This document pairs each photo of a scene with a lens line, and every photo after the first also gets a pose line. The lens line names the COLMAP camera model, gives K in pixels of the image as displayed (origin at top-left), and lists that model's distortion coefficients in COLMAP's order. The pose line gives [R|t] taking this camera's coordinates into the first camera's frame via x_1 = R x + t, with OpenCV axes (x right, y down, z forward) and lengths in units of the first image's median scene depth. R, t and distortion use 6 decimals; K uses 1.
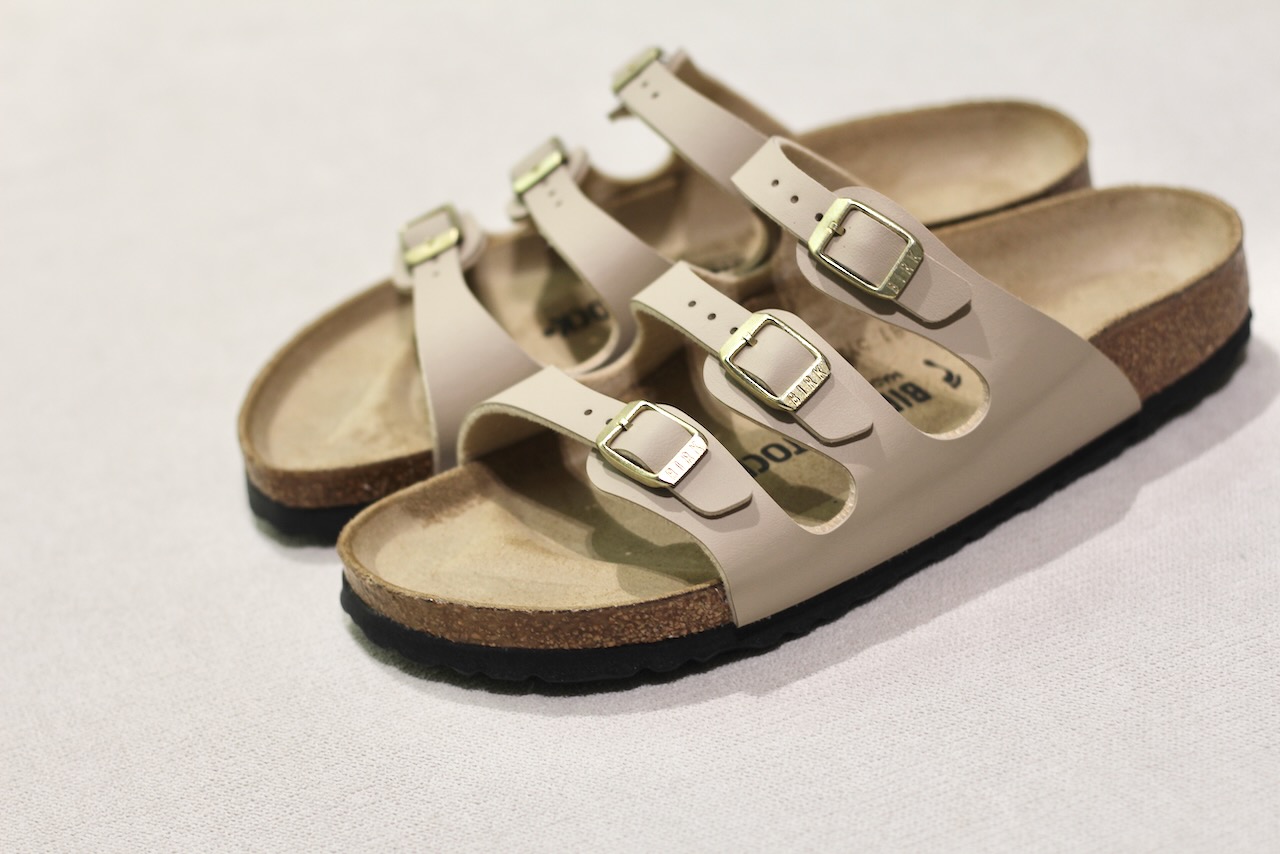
lens RADIAL K [[2865.3, 0, 639.3], [0, 2865.3, 428.8], [0, 0, 1]] dist [-0.065244, 0.000000]
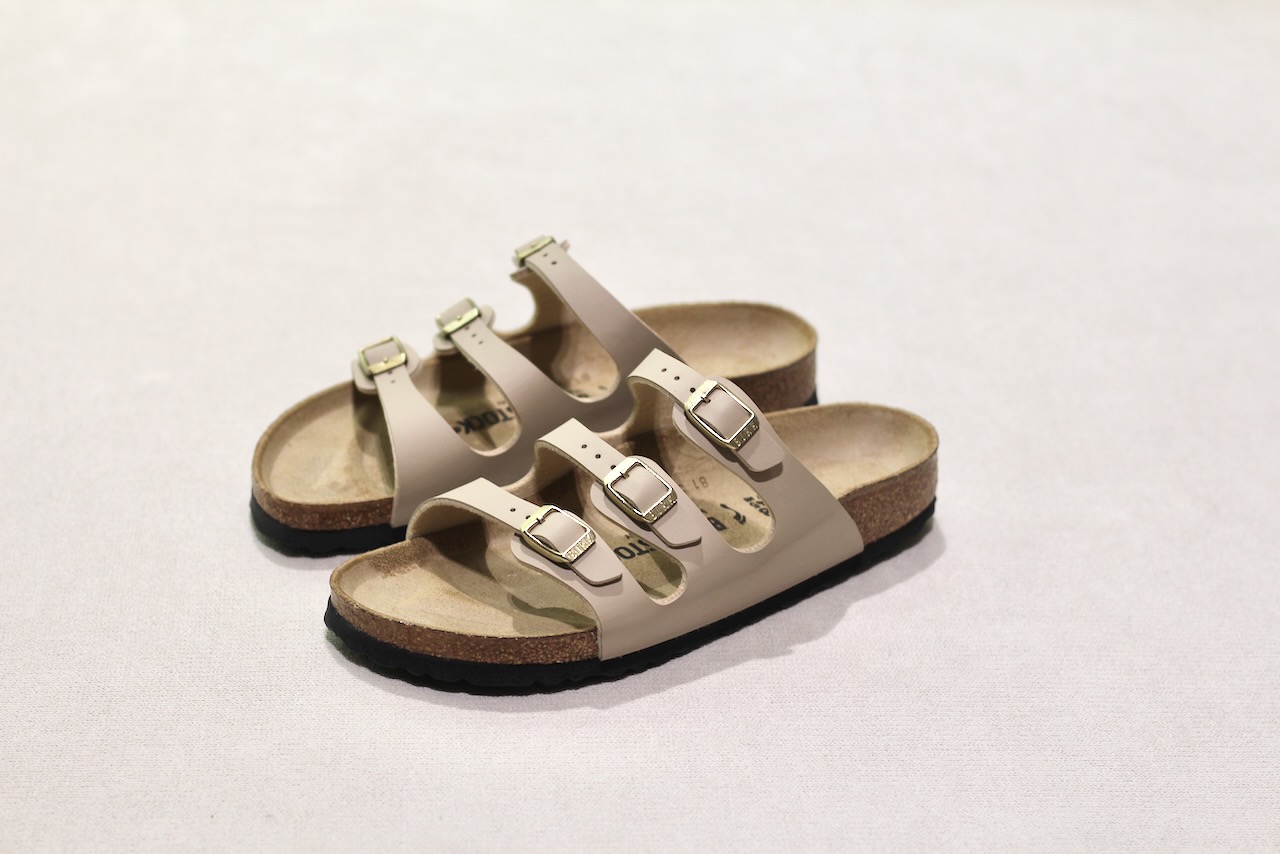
lens RADIAL K [[2865.3, 0, 640.2], [0, 2865.3, 425.6], [0, 0, 1]] dist [-0.065244, 0.000000]
pose [[0.981880, 0.113049, 0.152093, -0.185913], [-0.101448, 0.991454, -0.082014, 0.066906], [-0.160065, 0.065099, 0.984958, -0.492950]]
